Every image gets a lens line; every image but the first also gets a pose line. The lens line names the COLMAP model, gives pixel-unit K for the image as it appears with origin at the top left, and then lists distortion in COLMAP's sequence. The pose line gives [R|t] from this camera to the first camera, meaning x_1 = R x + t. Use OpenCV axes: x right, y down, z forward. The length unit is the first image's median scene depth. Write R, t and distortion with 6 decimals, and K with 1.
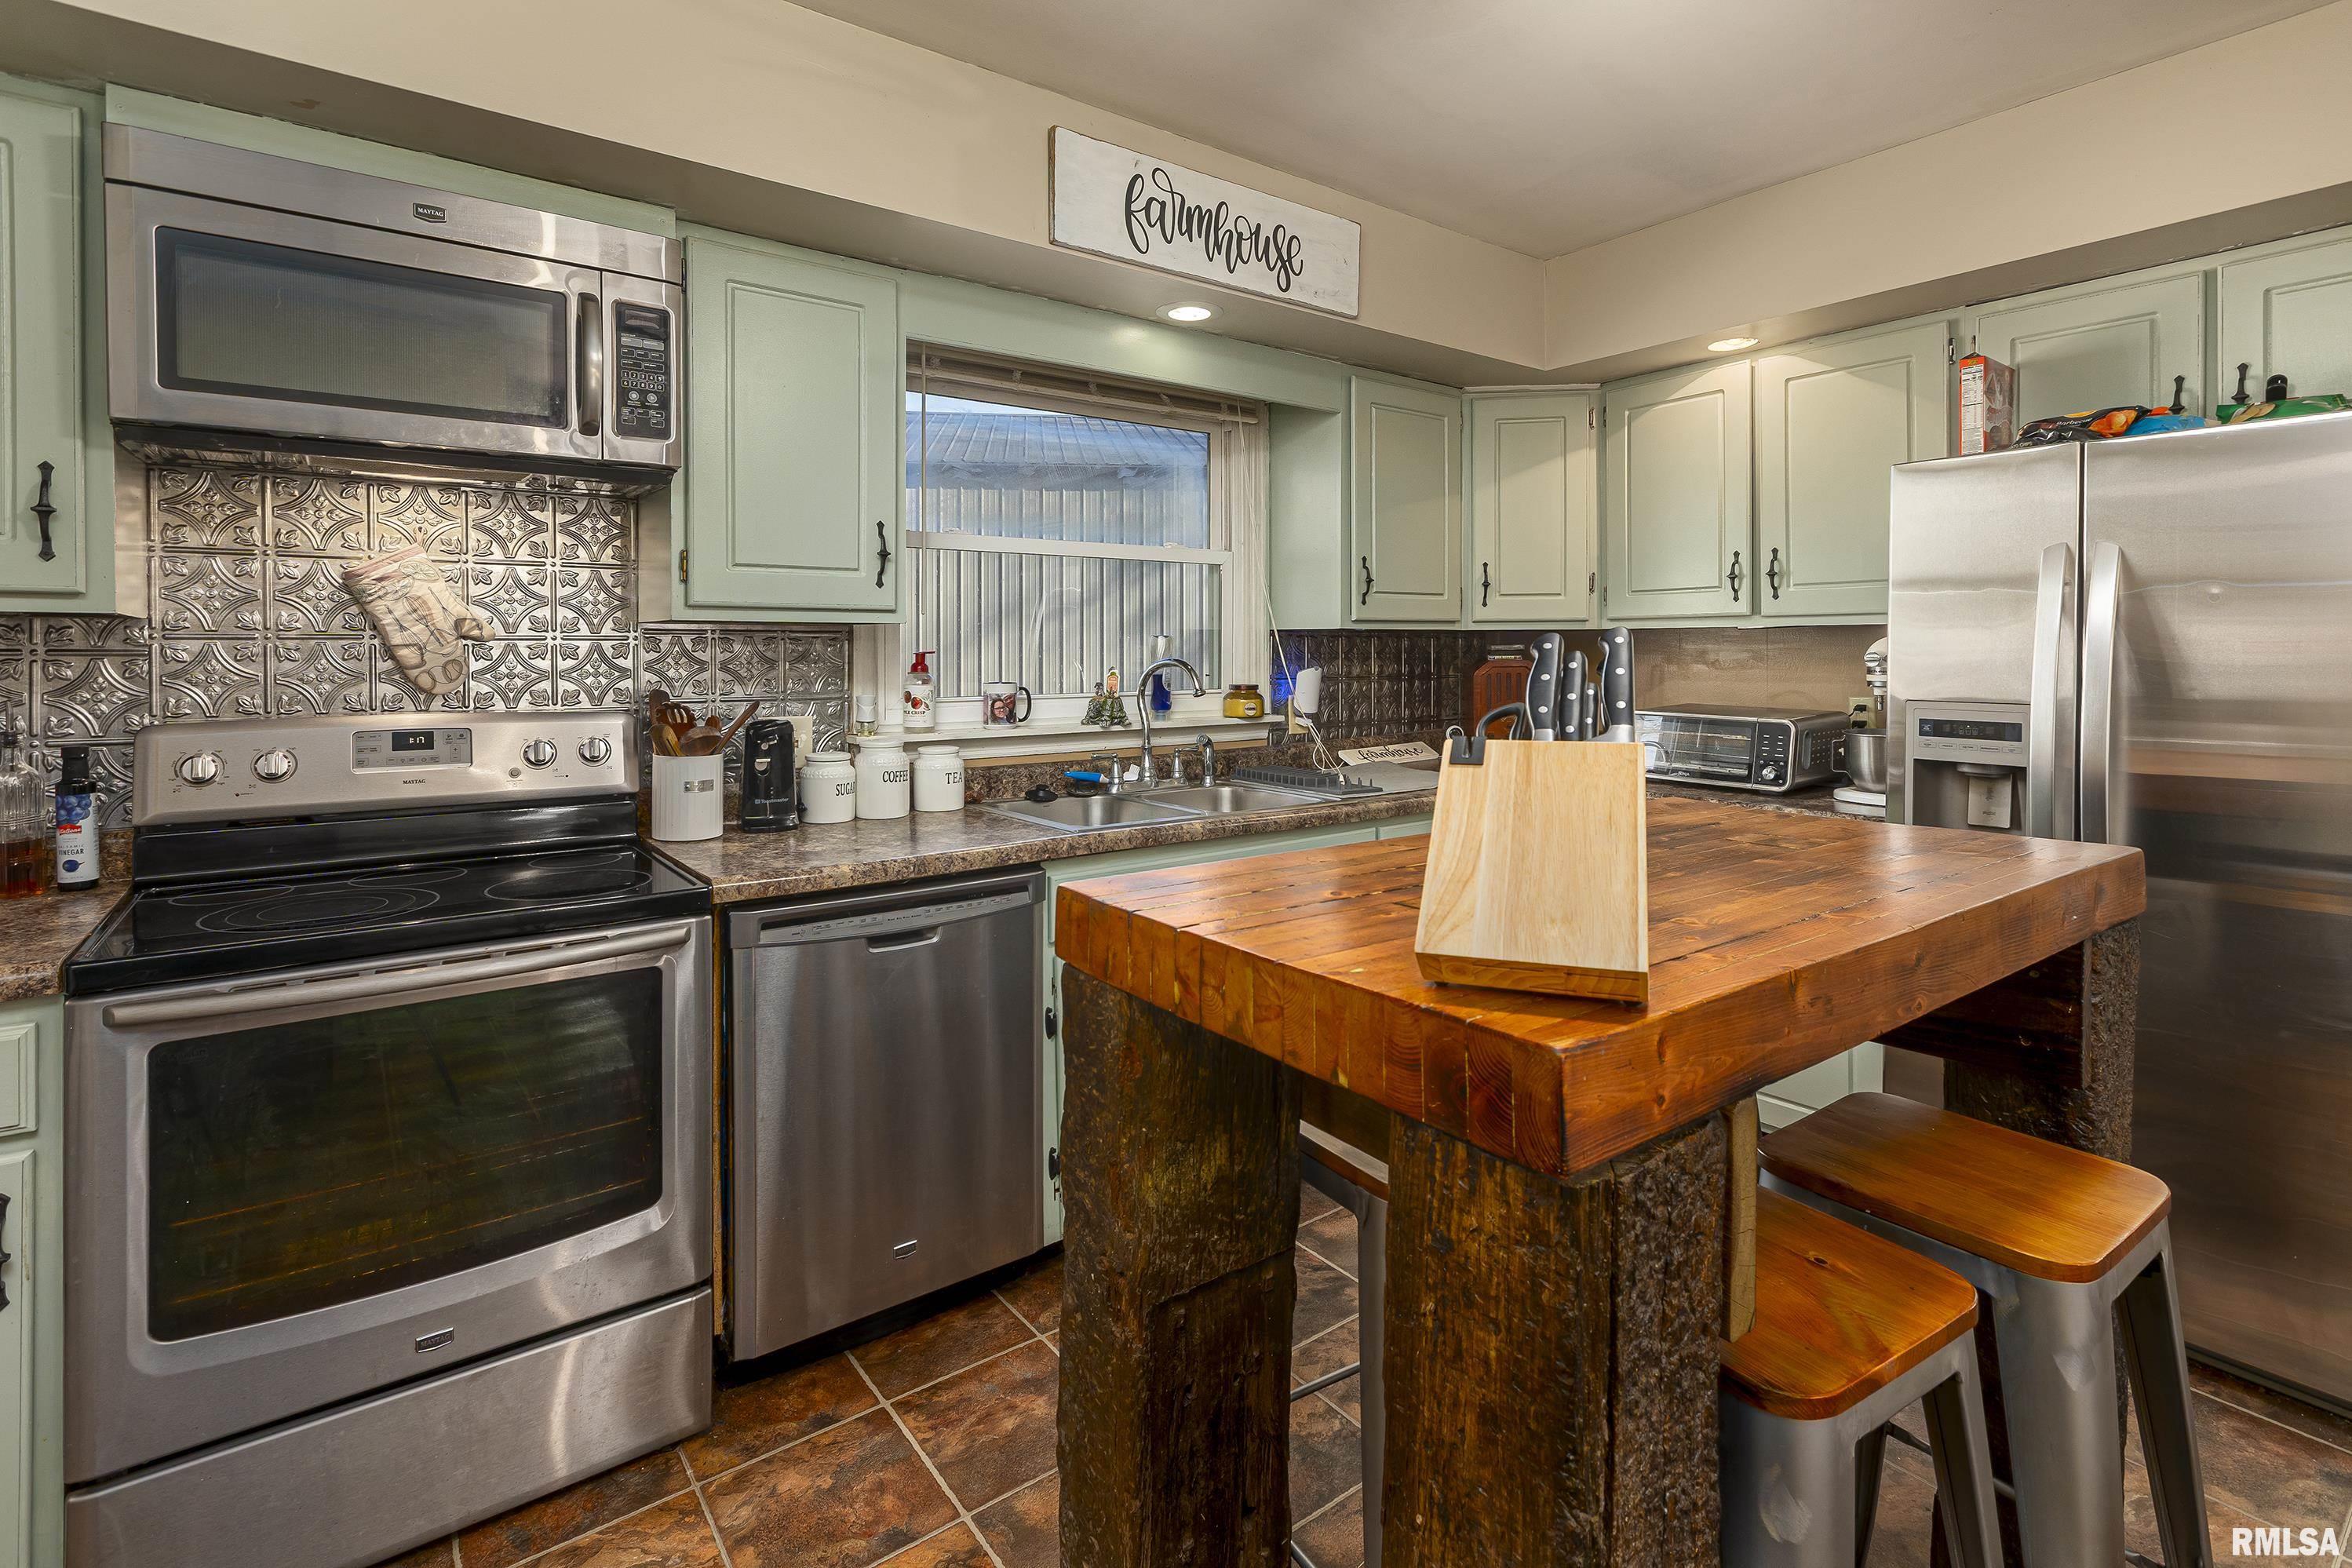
lens RADIAL K [[1093.0, 0, 1185.3], [0, 1093.0, 657.1], [0, 0, 1]] dist [0.007722, -0.003376]
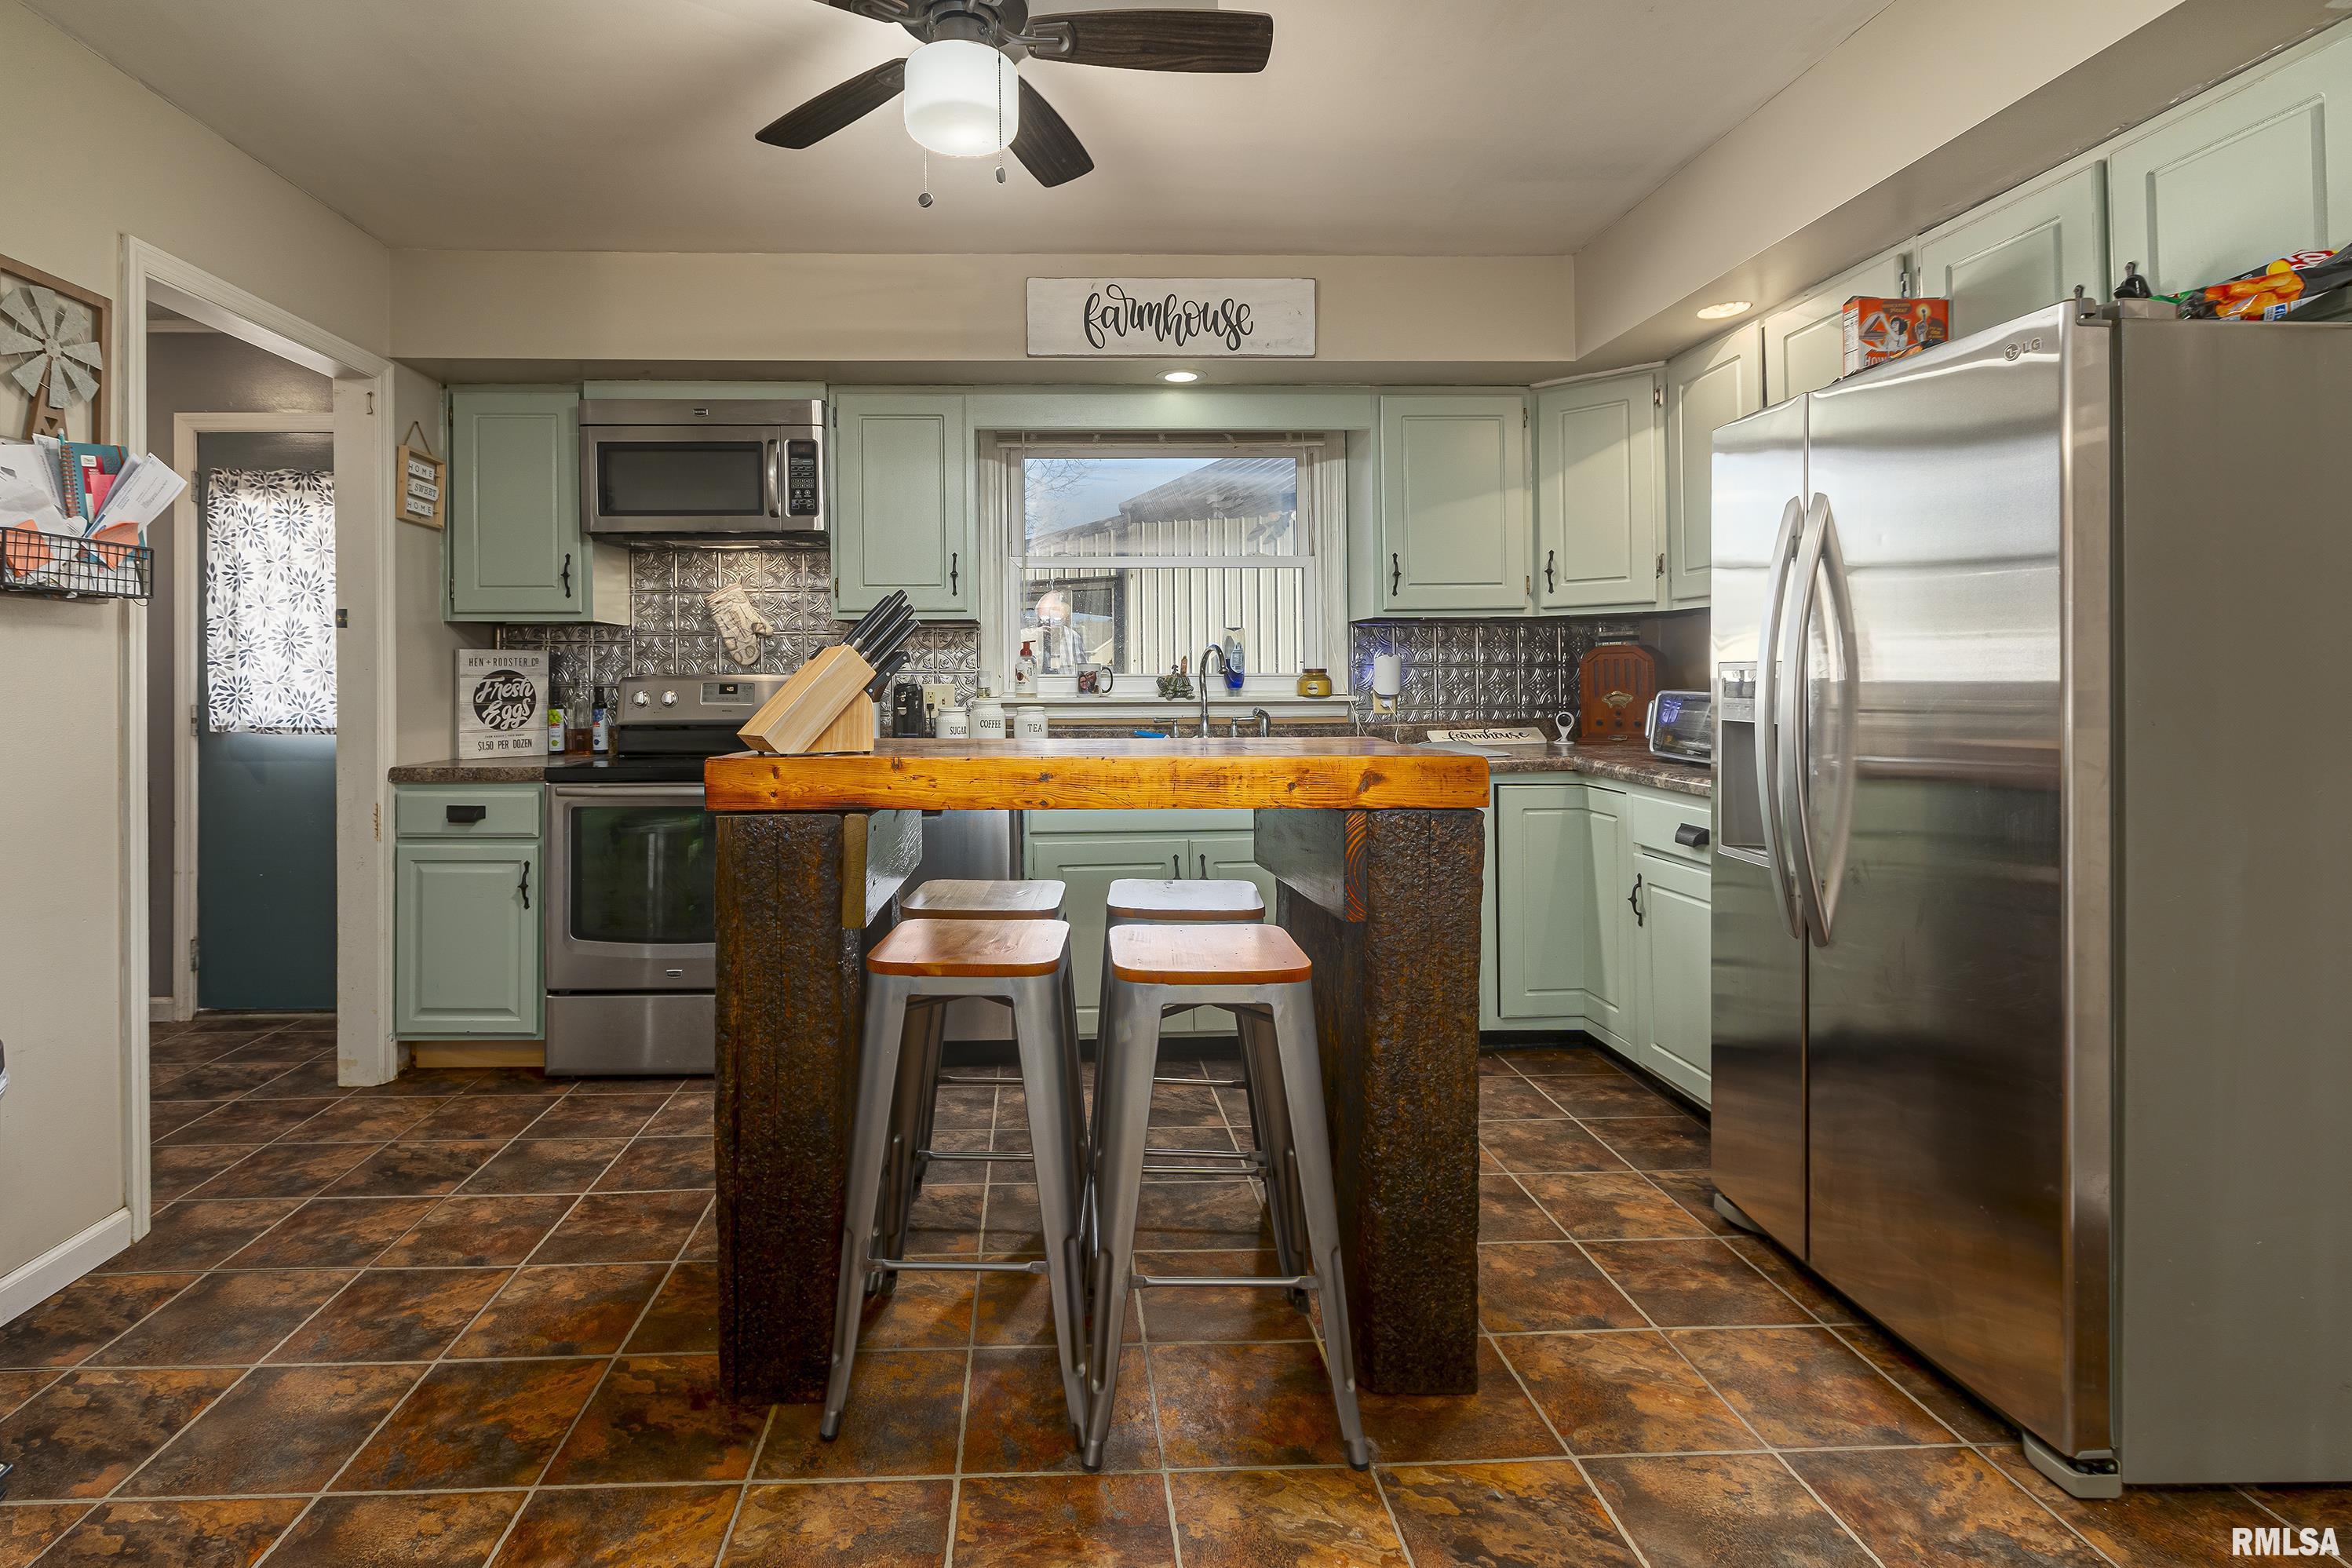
lens RADIAL K [[1093.0, 0, 1086.0], [0, 1093.0, 678.6], [0, 0, 1]] dist [0.007722, -0.003376]
pose [[0.819402, 0.000192, -0.573219, 0.702436], [-0.000337, 1.000000, -0.000146, 0.048182], [0.573219, 0.000312, 0.819402, -0.141434]]
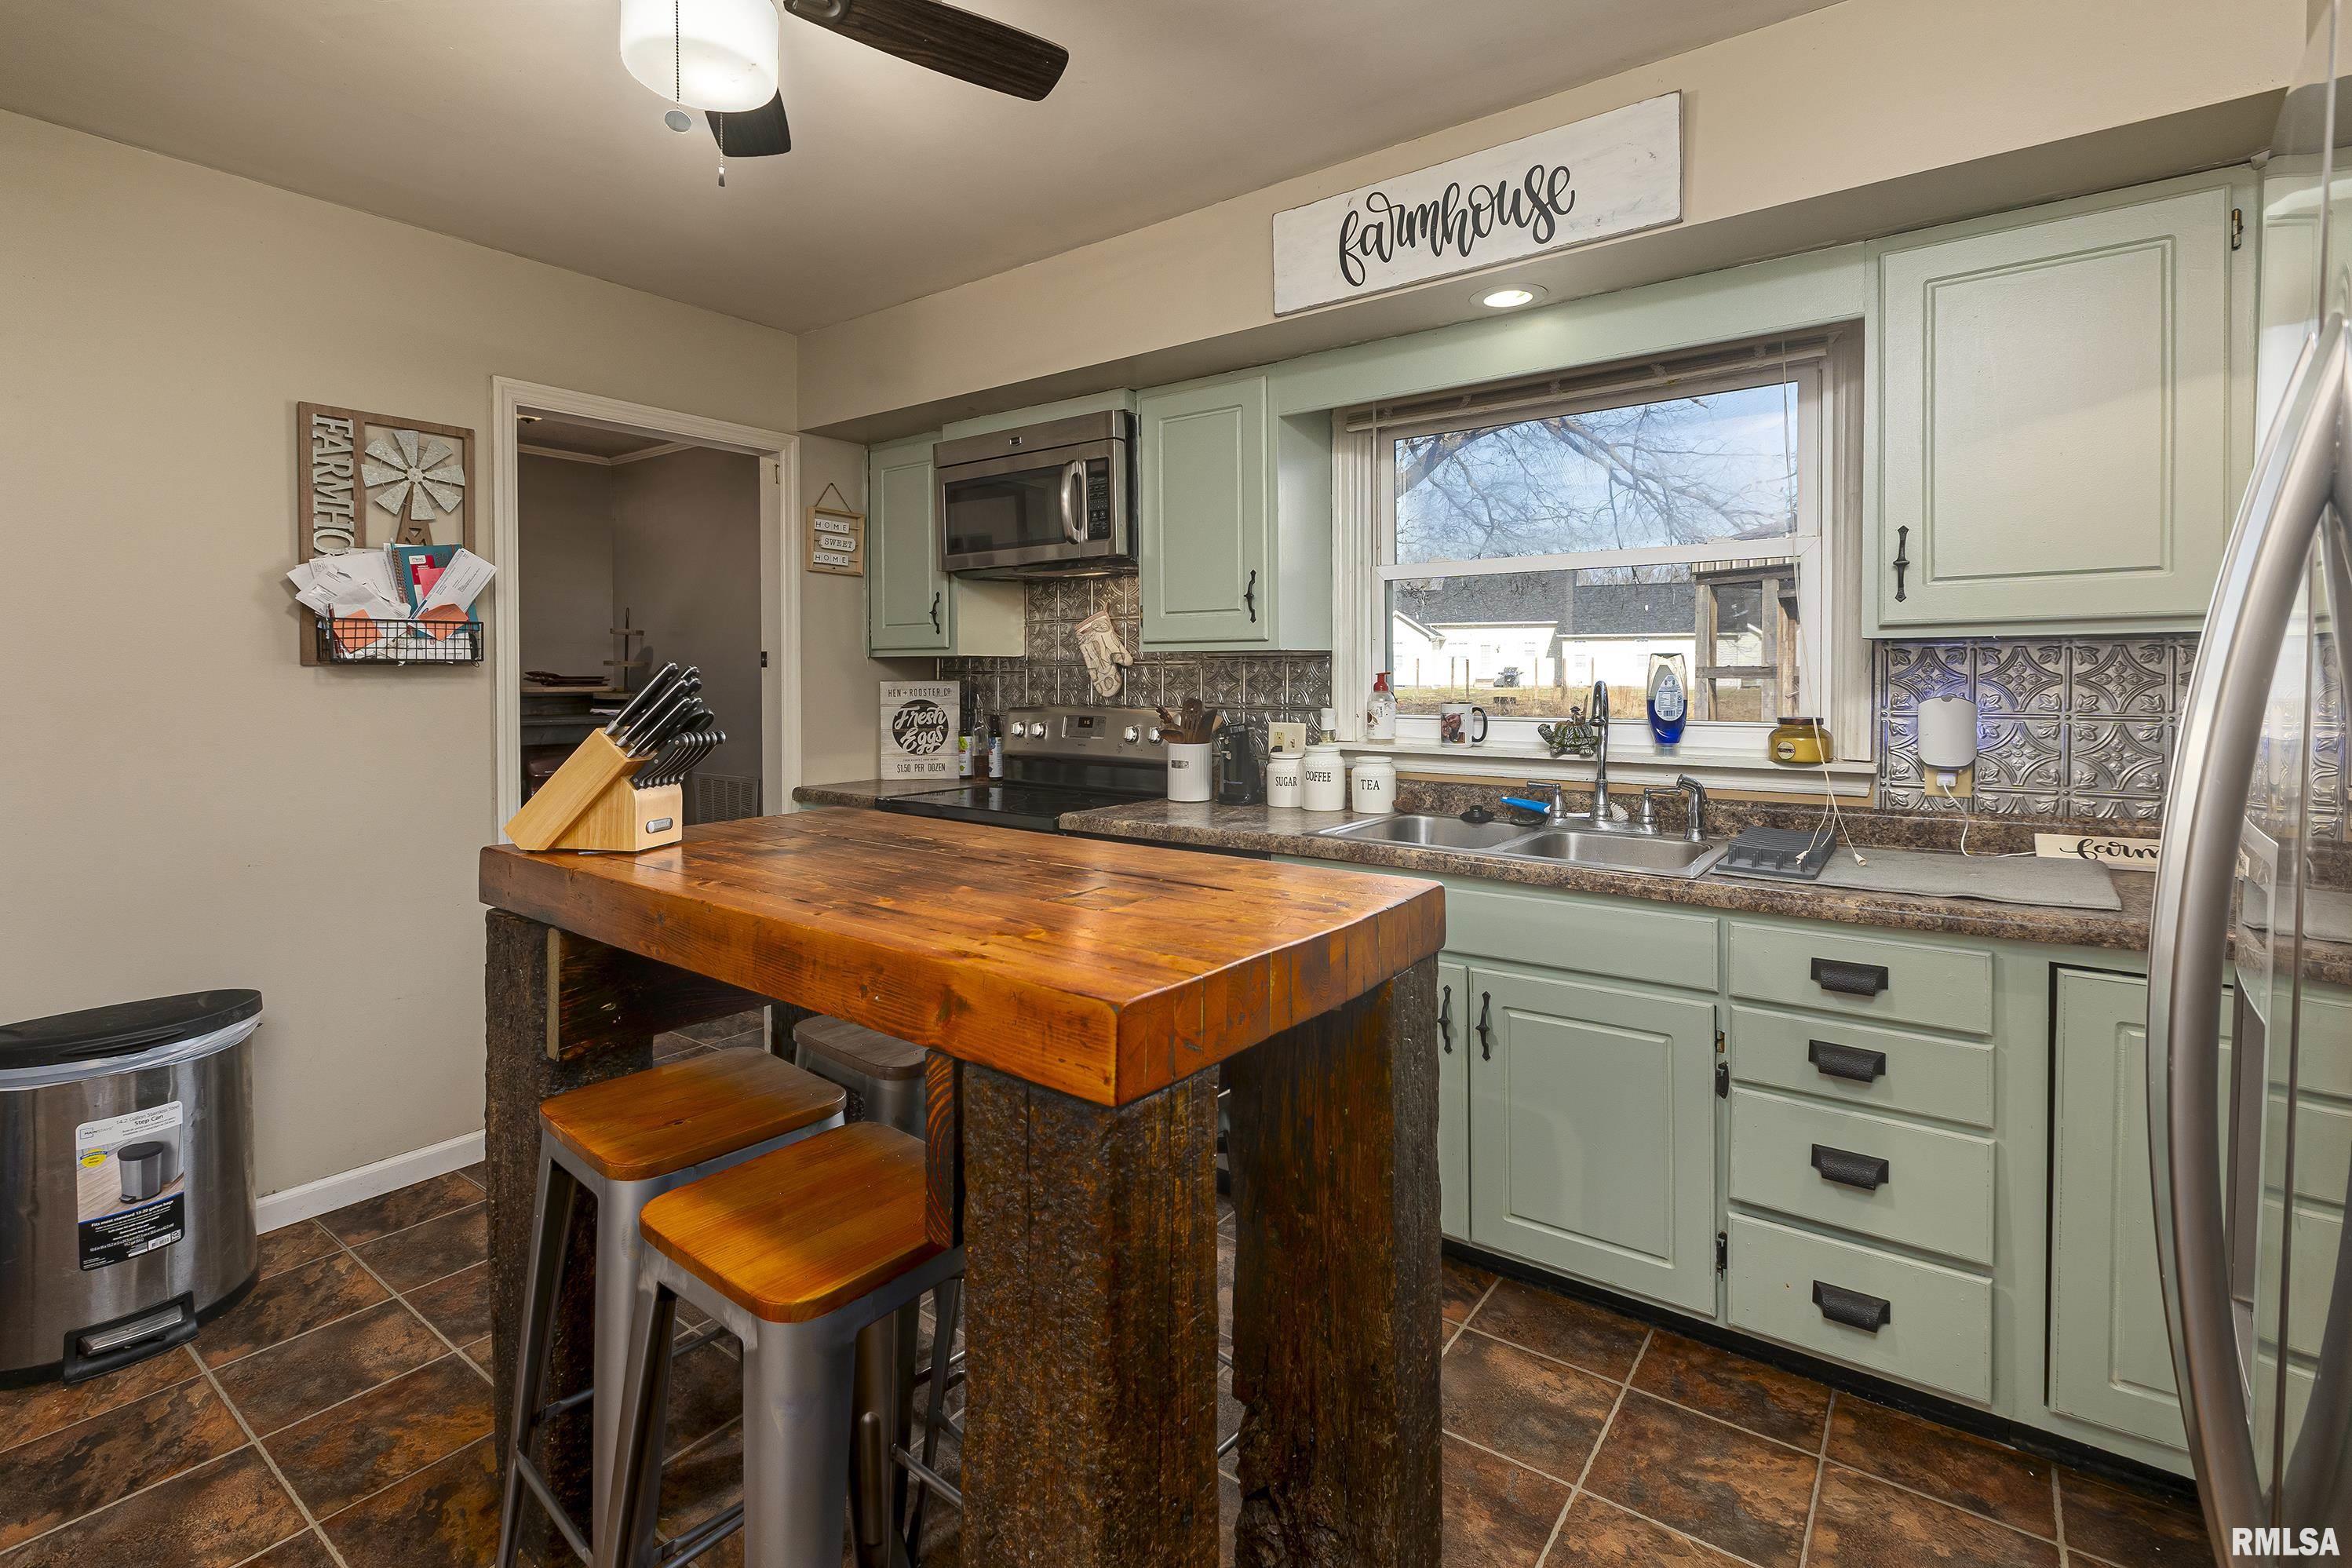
lens RADIAL K [[1093.0, 0, 1147.0], [0, 1093.0, 699.3], [0, 0, 1]] dist [0.007722, -0.003376]
pose [[0.276729, 0.026873, -0.960572, 0.850968], [-0.001631, 0.999621, 0.027495, -0.008601], [0.960946, -0.006042, 0.276668, 0.493460]]
